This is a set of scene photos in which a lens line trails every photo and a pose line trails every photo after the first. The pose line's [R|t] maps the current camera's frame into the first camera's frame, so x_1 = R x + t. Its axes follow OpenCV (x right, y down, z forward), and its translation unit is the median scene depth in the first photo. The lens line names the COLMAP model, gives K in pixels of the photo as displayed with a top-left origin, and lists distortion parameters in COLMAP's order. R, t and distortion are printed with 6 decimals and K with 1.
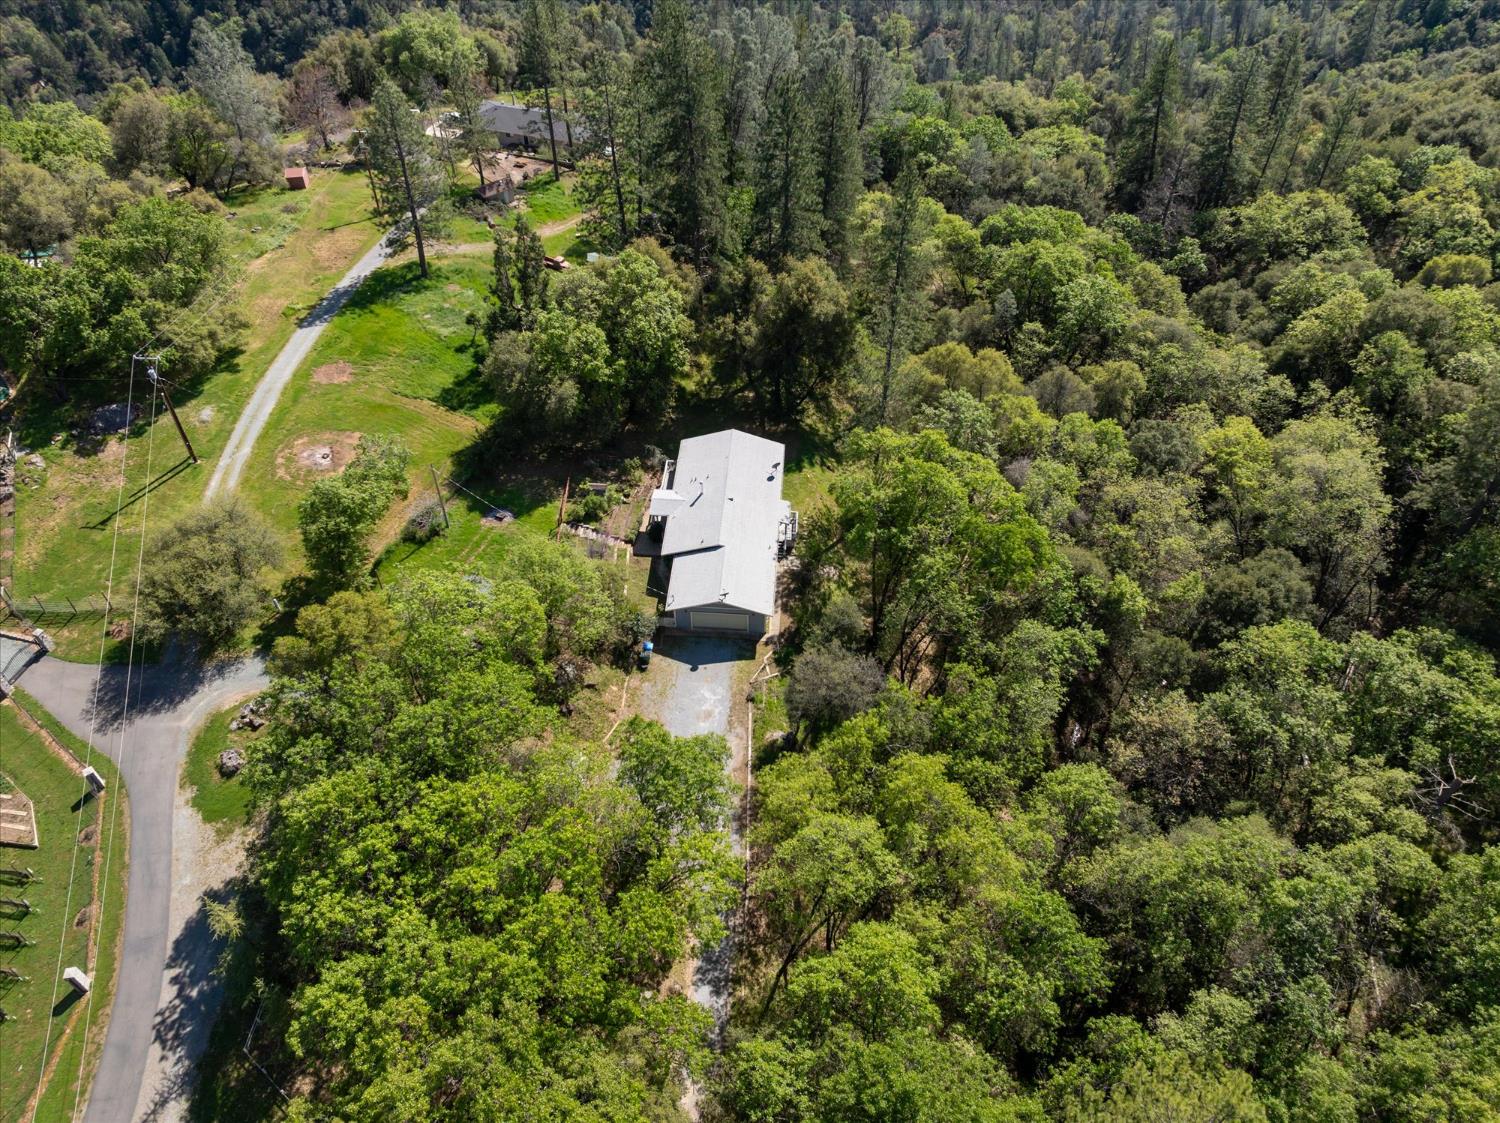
lens RADIAL K [[1059.5, 0, 750.0], [0, 1059.5, 548.3], [0, 0, 1]] dist [-0.026910, 0.009657]
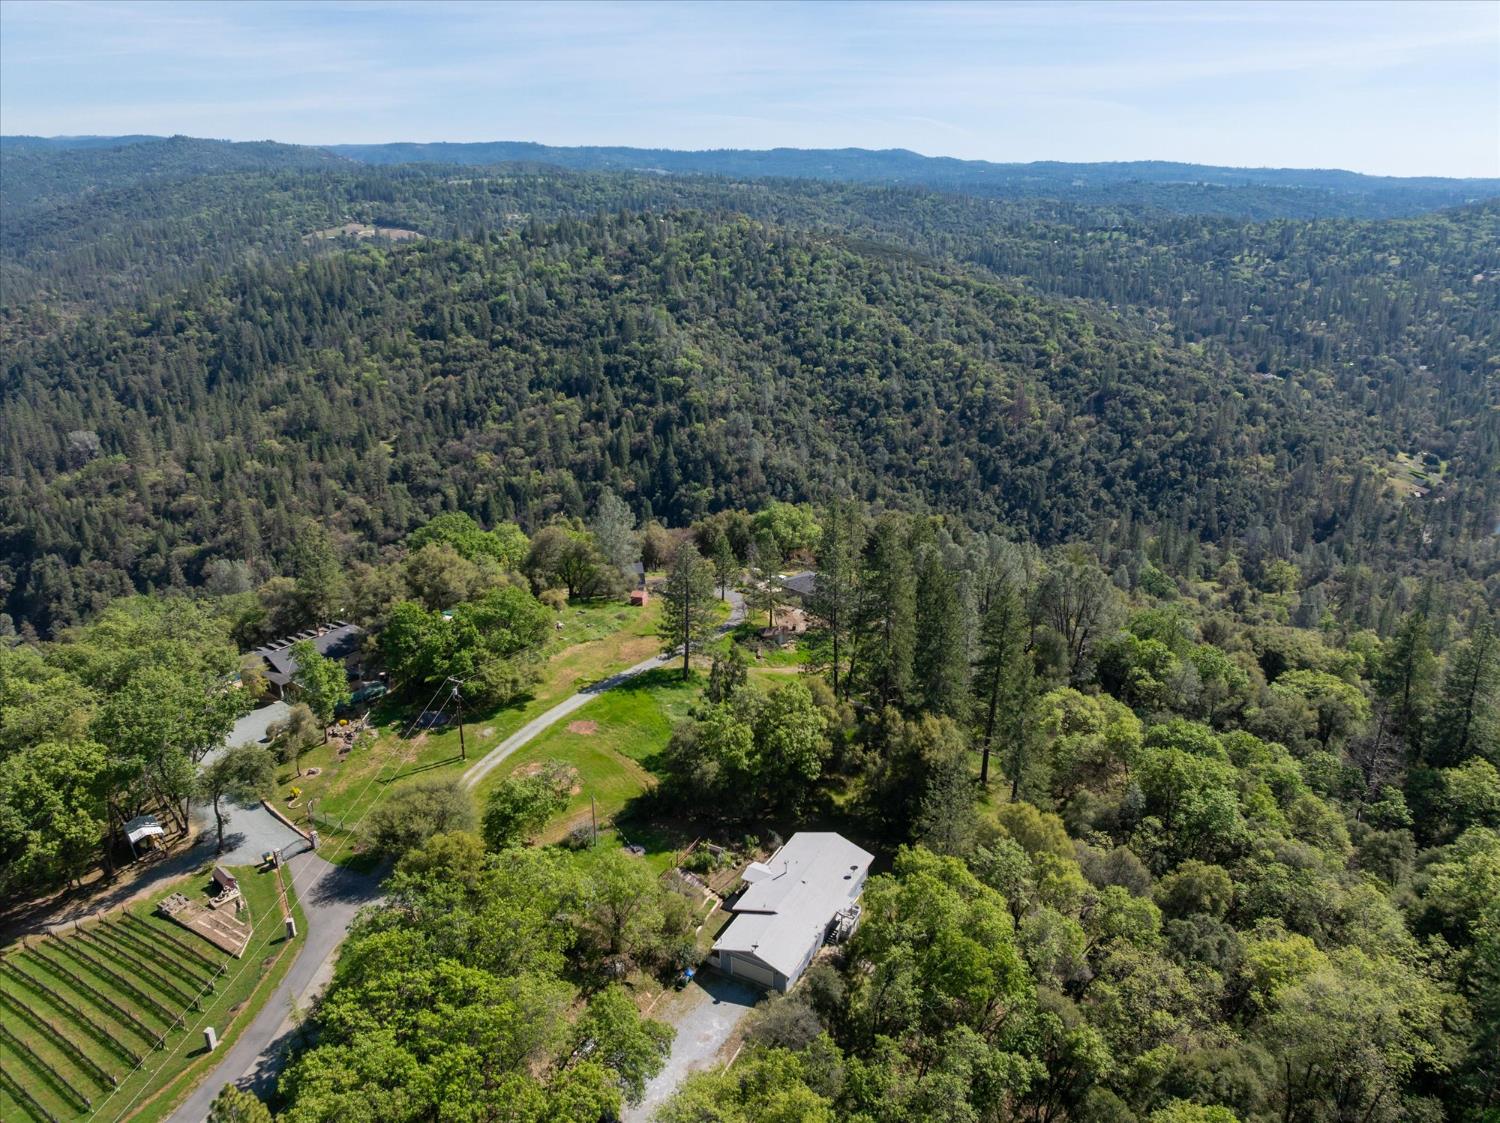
lens RADIAL K [[1059.5, 0, 750.0], [0, 1059.5, 548.3], [0, 0, 1]] dist [-0.026910, 0.009657]
pose [[0.911604, 0.138243, -0.387126, 0.334076], [-0.289641, 0.884282, -0.366270, 0.075318], [0.291694, 0.446021, 0.846156, -0.215311]]
